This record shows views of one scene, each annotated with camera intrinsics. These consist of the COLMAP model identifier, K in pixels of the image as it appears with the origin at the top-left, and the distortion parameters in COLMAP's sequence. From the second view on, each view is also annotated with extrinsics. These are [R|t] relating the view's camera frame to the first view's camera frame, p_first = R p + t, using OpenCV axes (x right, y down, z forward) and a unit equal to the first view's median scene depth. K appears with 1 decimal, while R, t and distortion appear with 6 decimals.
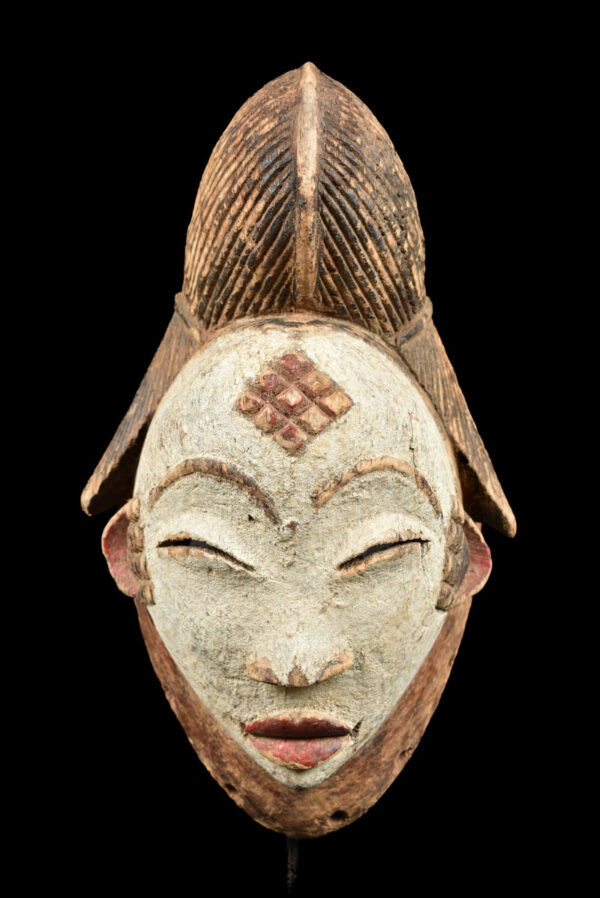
lens RADIAL K [[1370.3, 0, 300.9], [0, 1370.3, 450.3], [0, 0, 1]] dist [-0.010563, 0.000000]
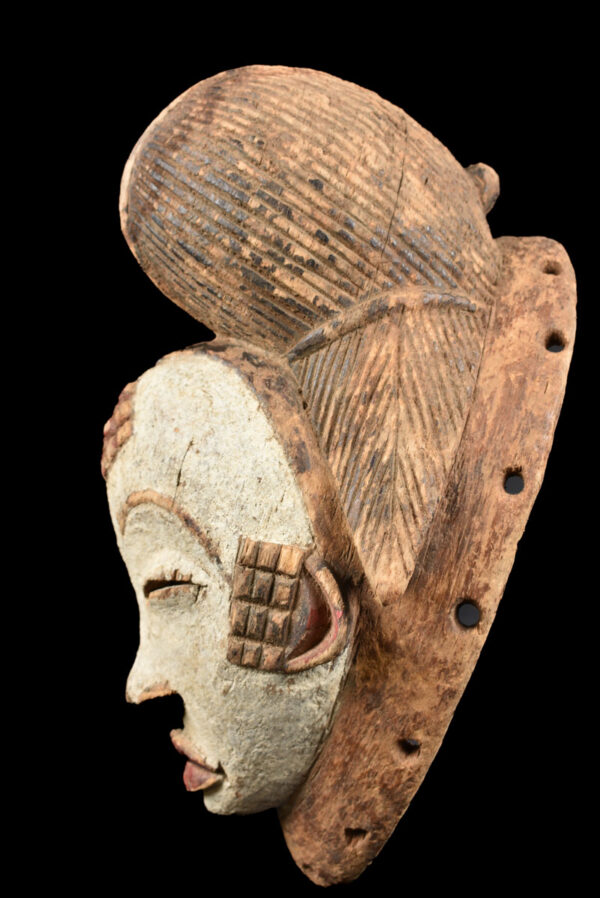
lens RADIAL K [[1244.9, 0, 298.7], [0, 1244.9, 449.8], [0, 0, 1]] dist [-0.025687, 0.000000]
pose [[0.219901, 0.049937, -0.974243, 0.914632], [0.003640, 0.998640, 0.052009, -0.066901], [0.975515, -0.014983, 0.219420, 0.894068]]
